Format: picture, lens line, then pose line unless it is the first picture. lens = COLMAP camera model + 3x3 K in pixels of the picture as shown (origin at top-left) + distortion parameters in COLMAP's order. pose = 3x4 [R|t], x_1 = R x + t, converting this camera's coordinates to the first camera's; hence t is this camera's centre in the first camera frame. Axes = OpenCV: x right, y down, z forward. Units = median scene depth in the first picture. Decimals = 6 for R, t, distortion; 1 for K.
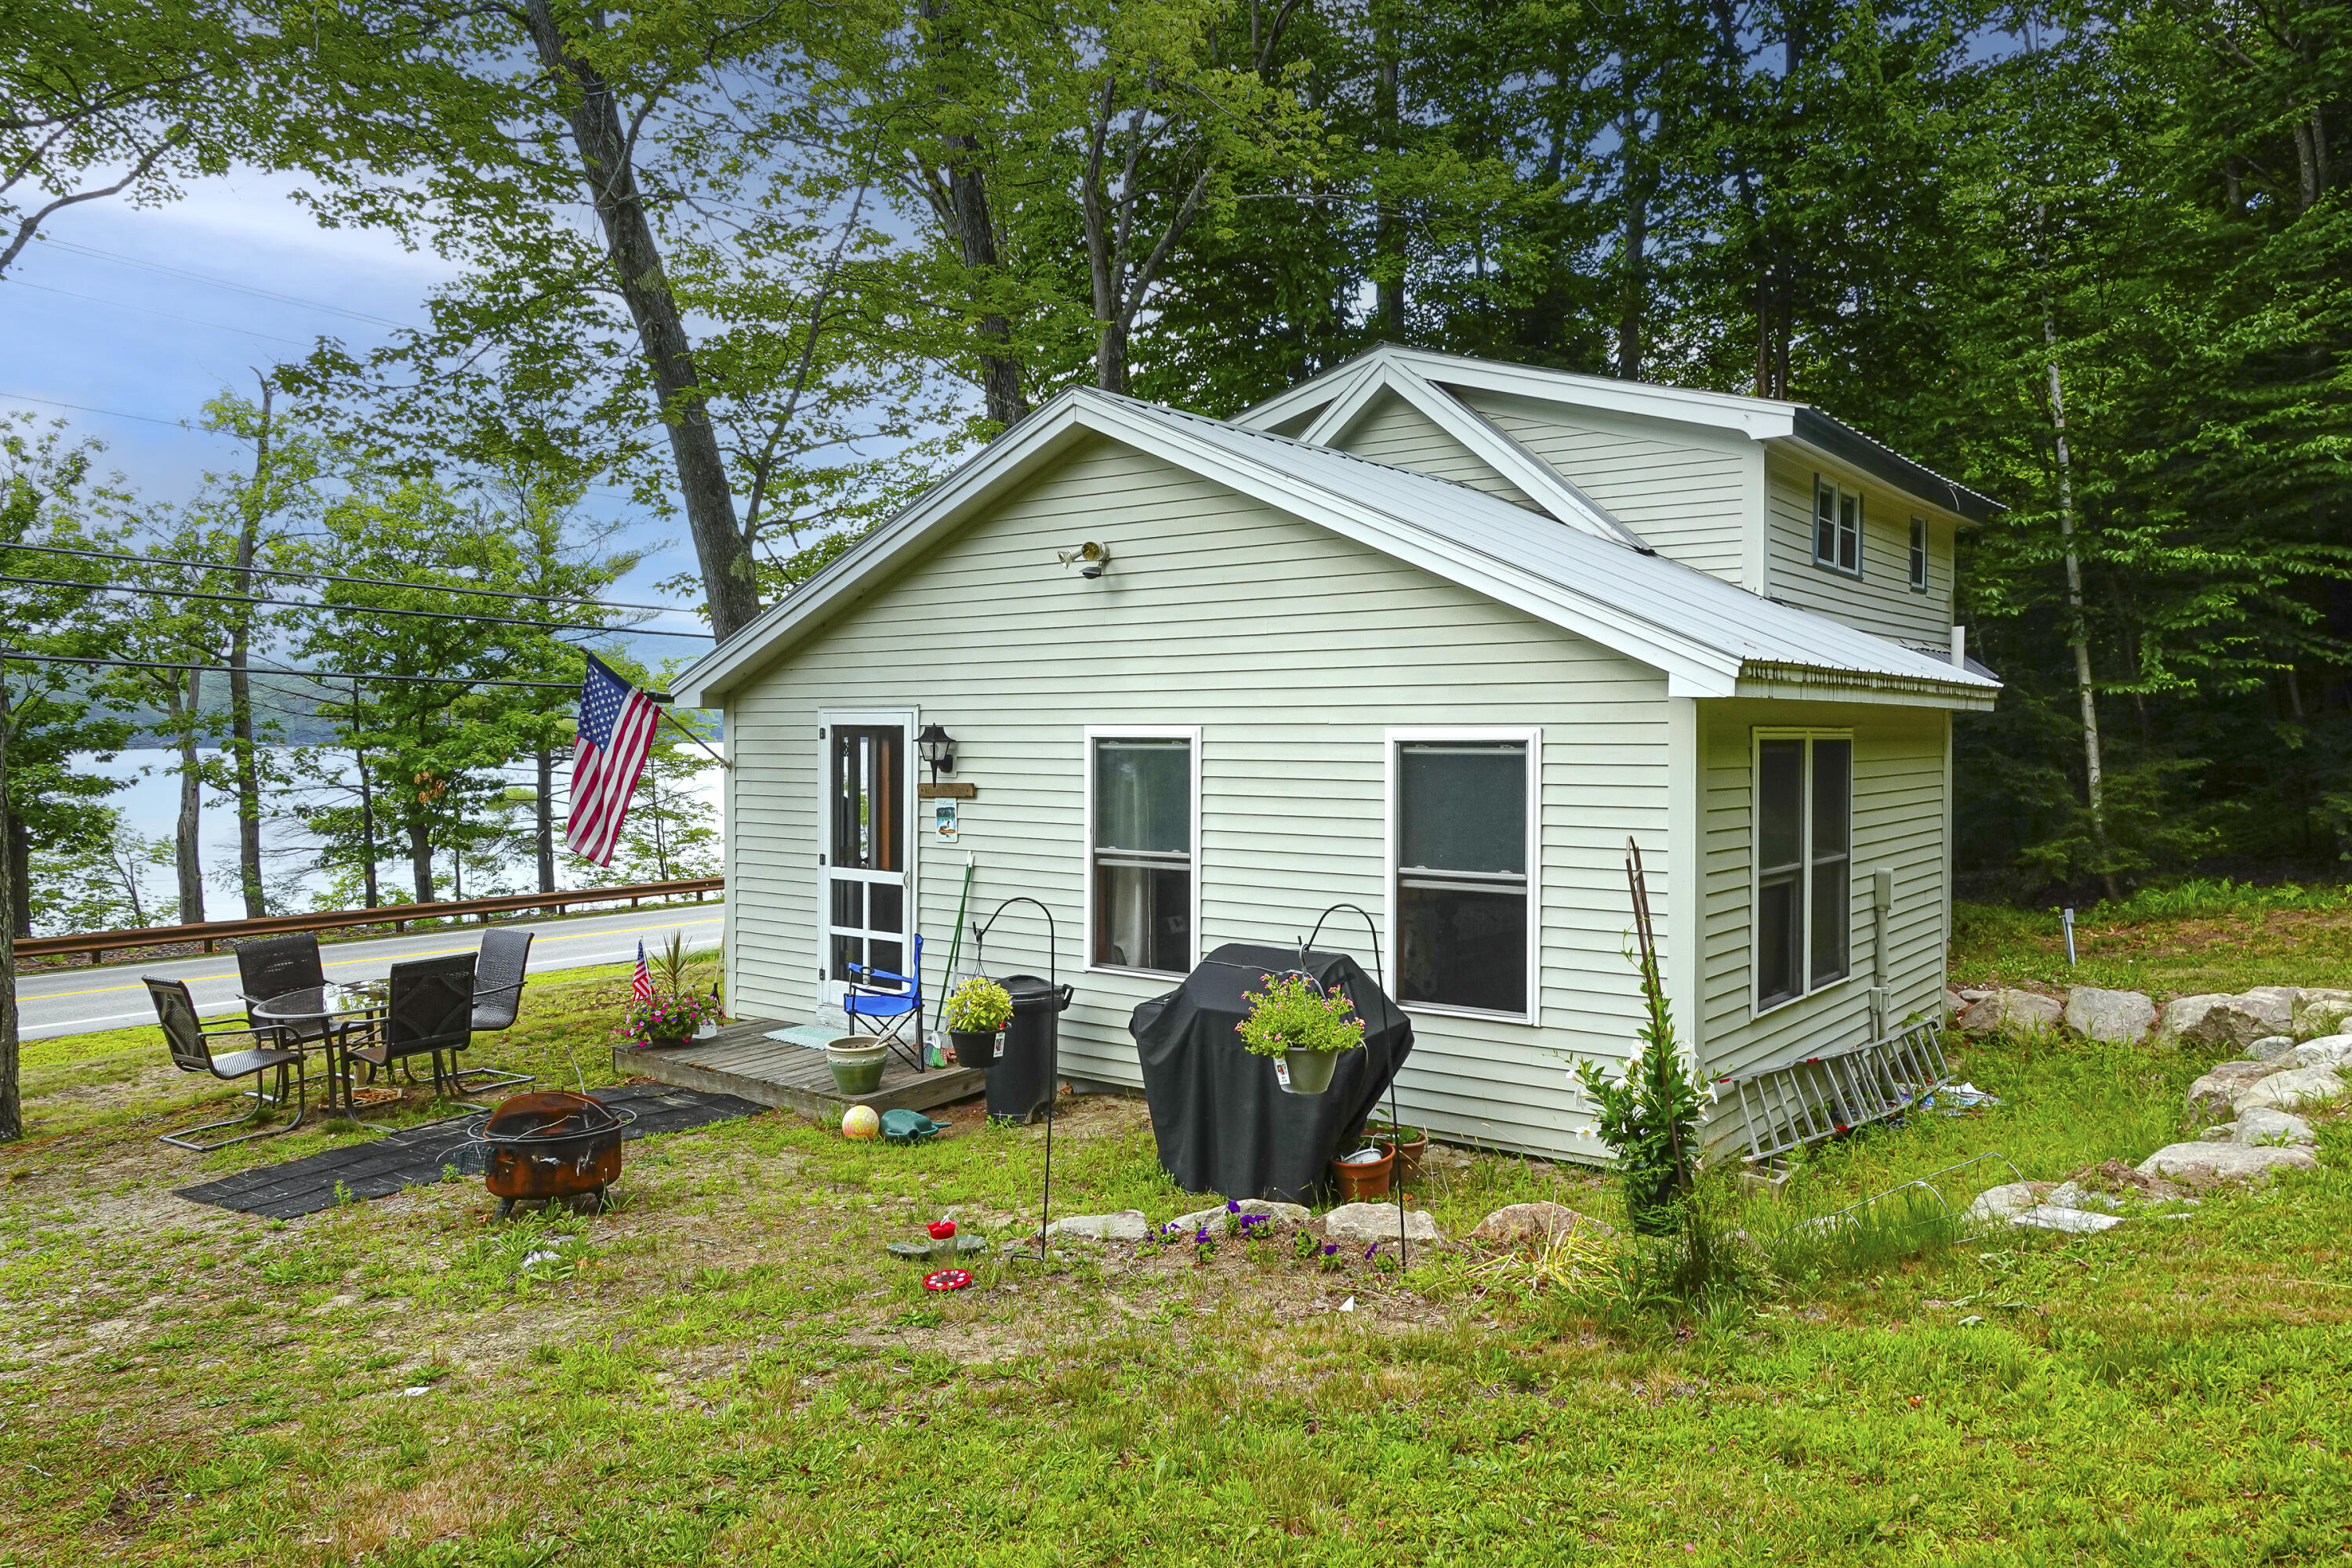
lens RADIAL K [[1647.9, 0, 1176.0], [0, 1647.9, 784.0], [0, 0, 1]] dist [-0.002240, -0.000732]
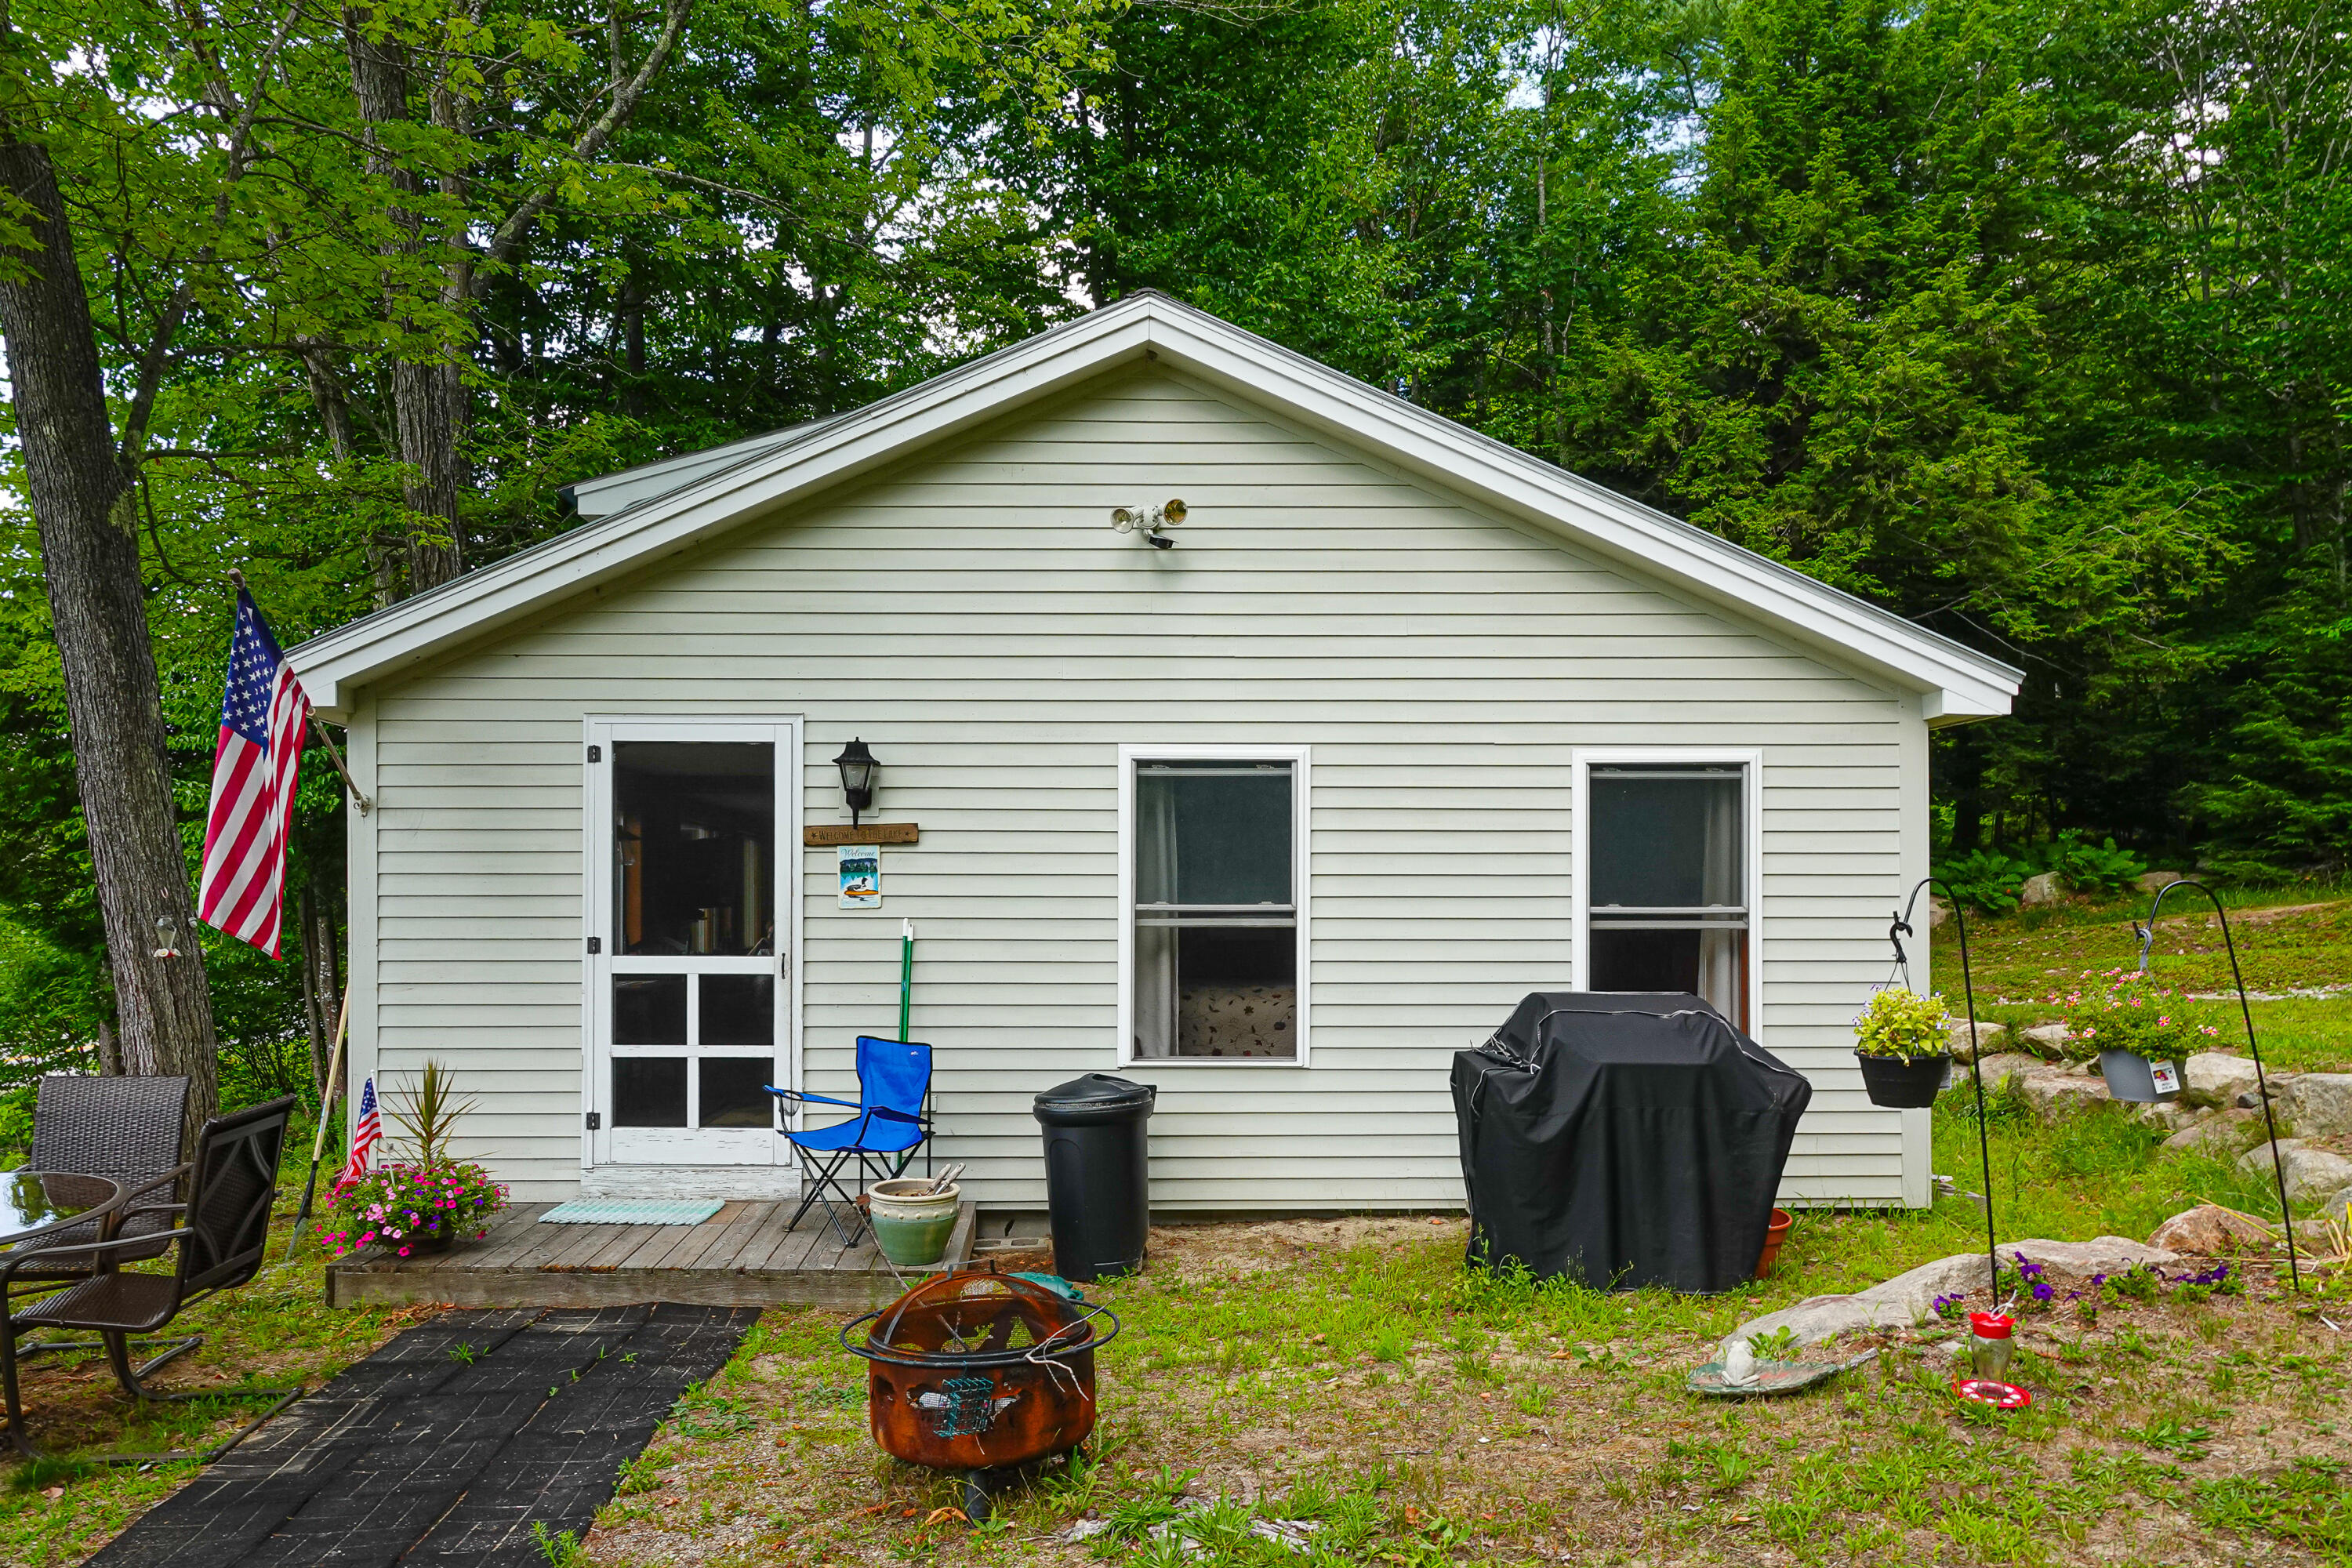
lens RADIAL K [[1647.9, 0, 1176.0], [0, 1647.9, 784.0], [0, 0, 1]] dist [-0.002240, -0.000732]
pose [[0.780263, -0.012119, 0.625335, -0.465217], [0.018071, 0.999832, -0.003172, -0.012927], [-0.625191, 0.013776, 0.780350, 0.358477]]
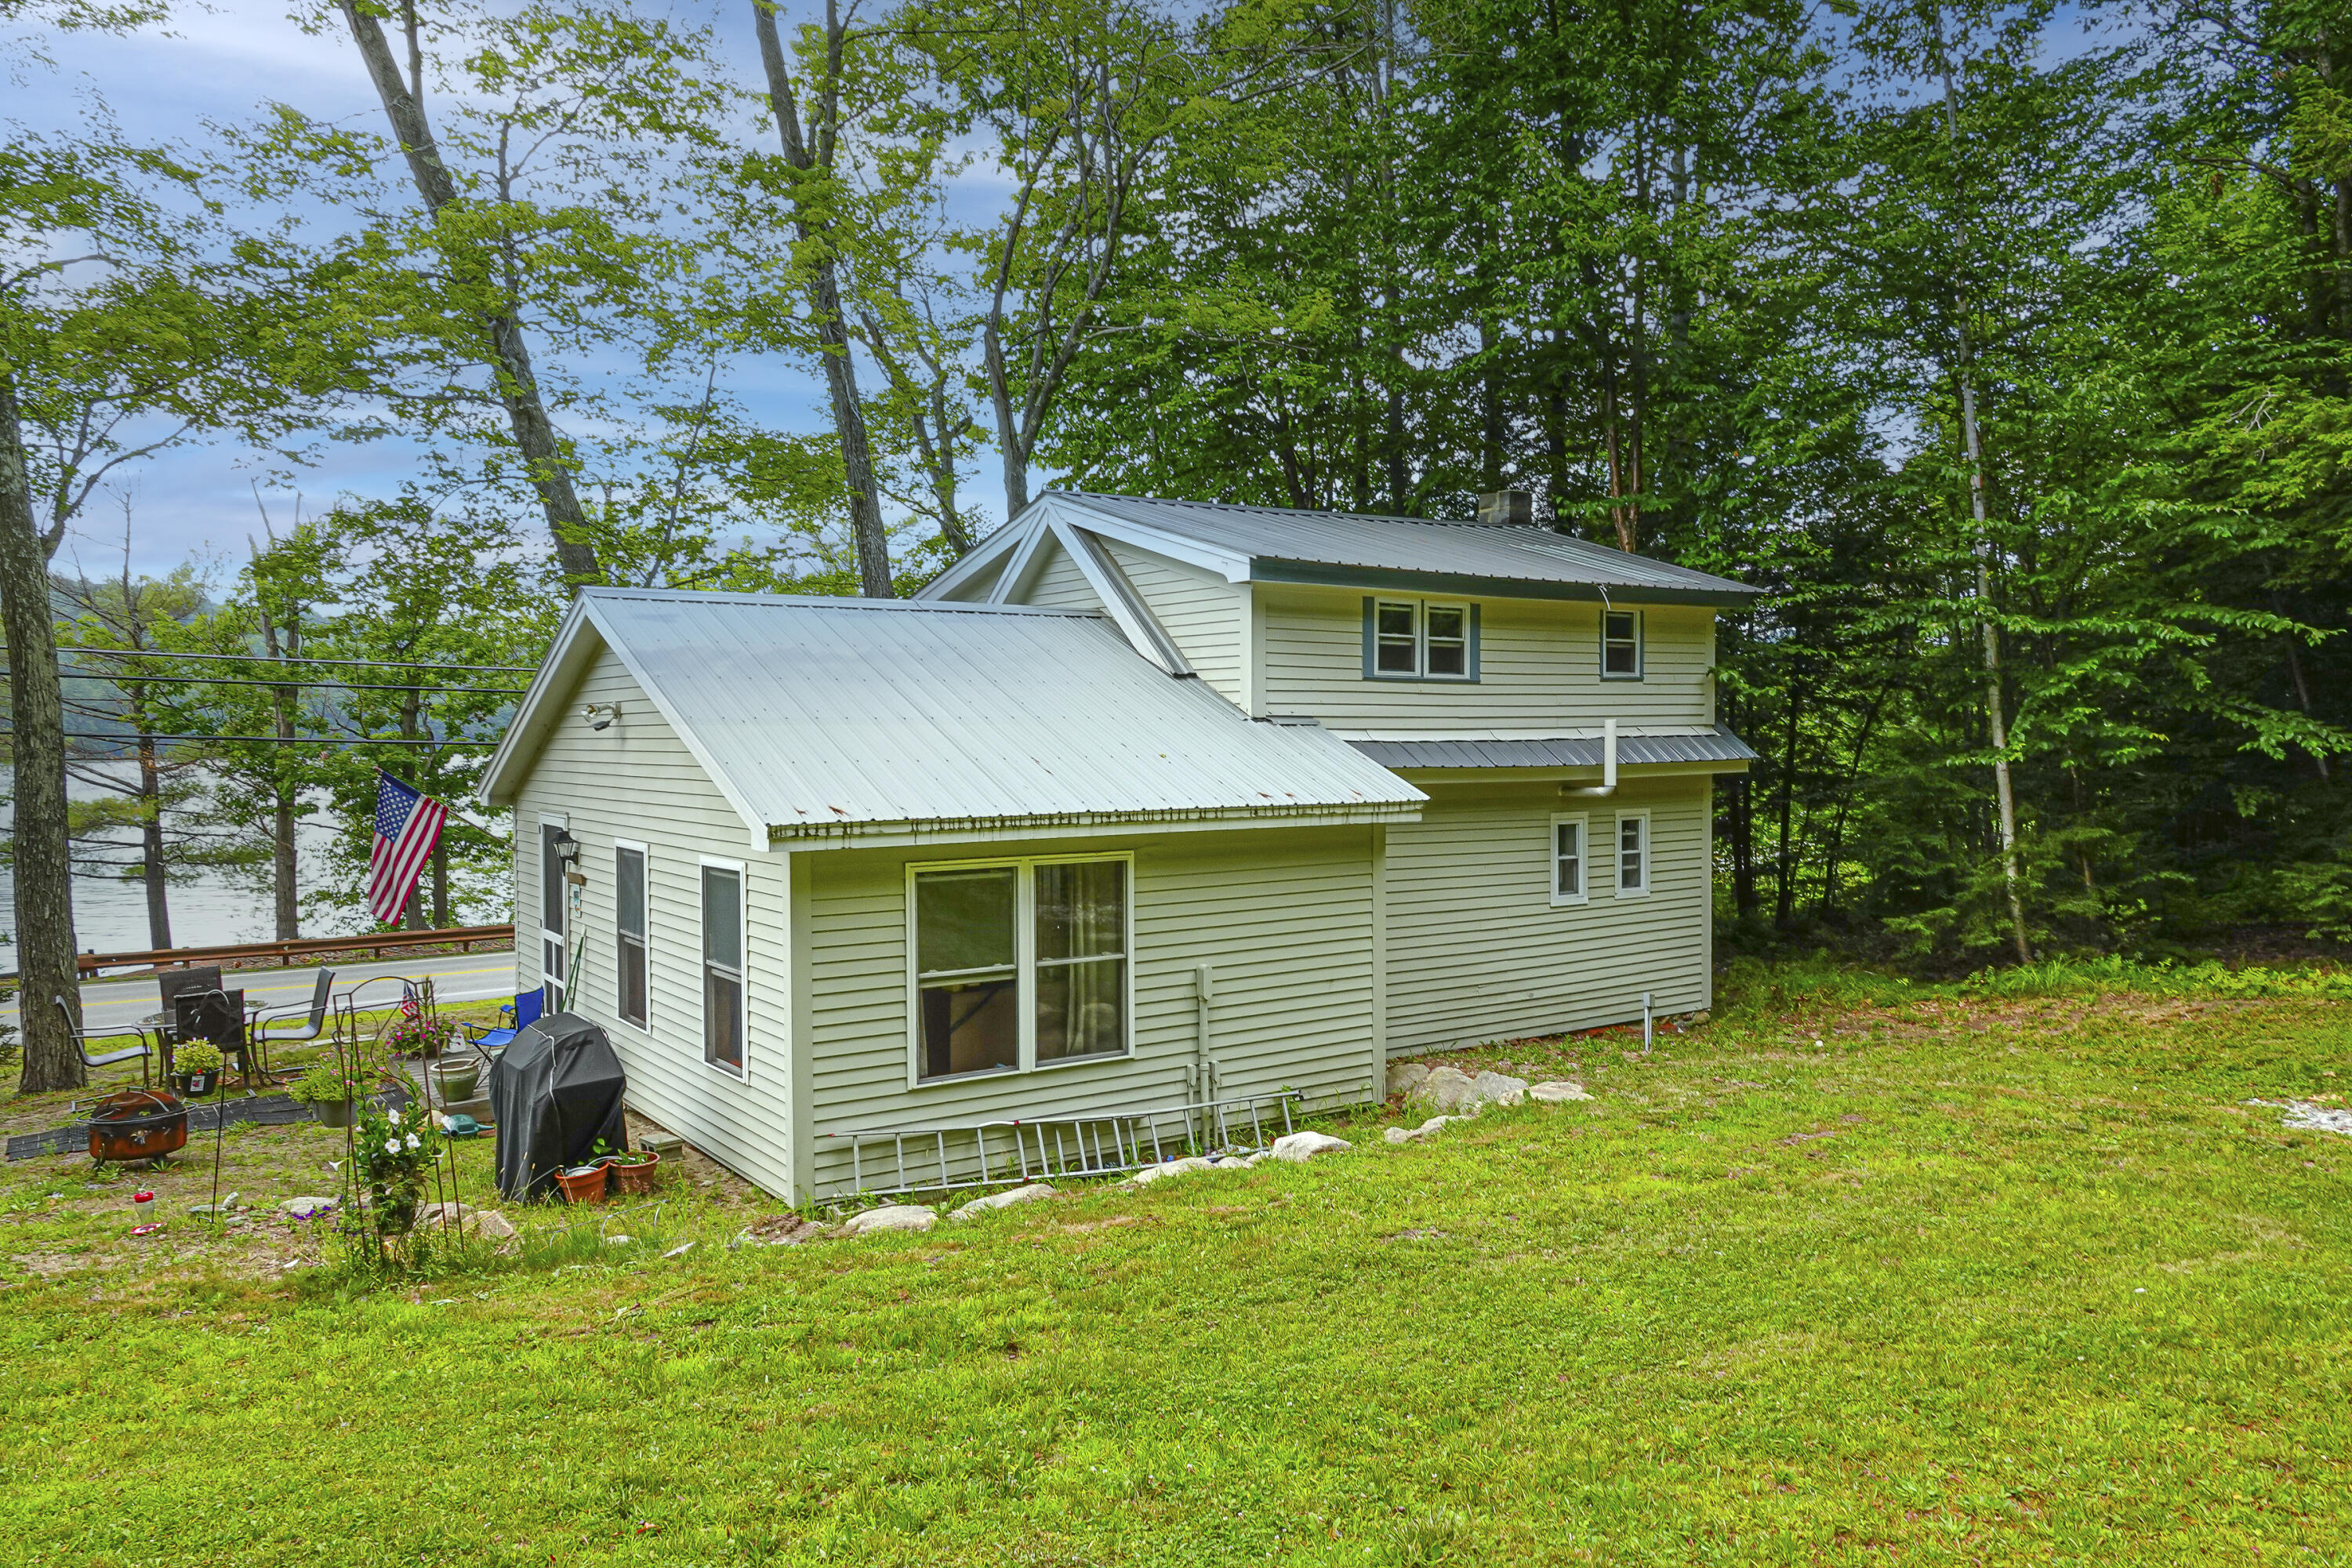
lens RADIAL K [[1628.3, 0, 1176.0], [0, 1628.3, 784.0], [0, 0, 1]] dist [-0.000398, 0.001536]
pose [[0.955333, 0.004074, -0.295503, 0.703663], [-0.003482, 0.999991, 0.002529, -0.075877], [0.295510, -0.001387, 0.955339, -0.120364]]
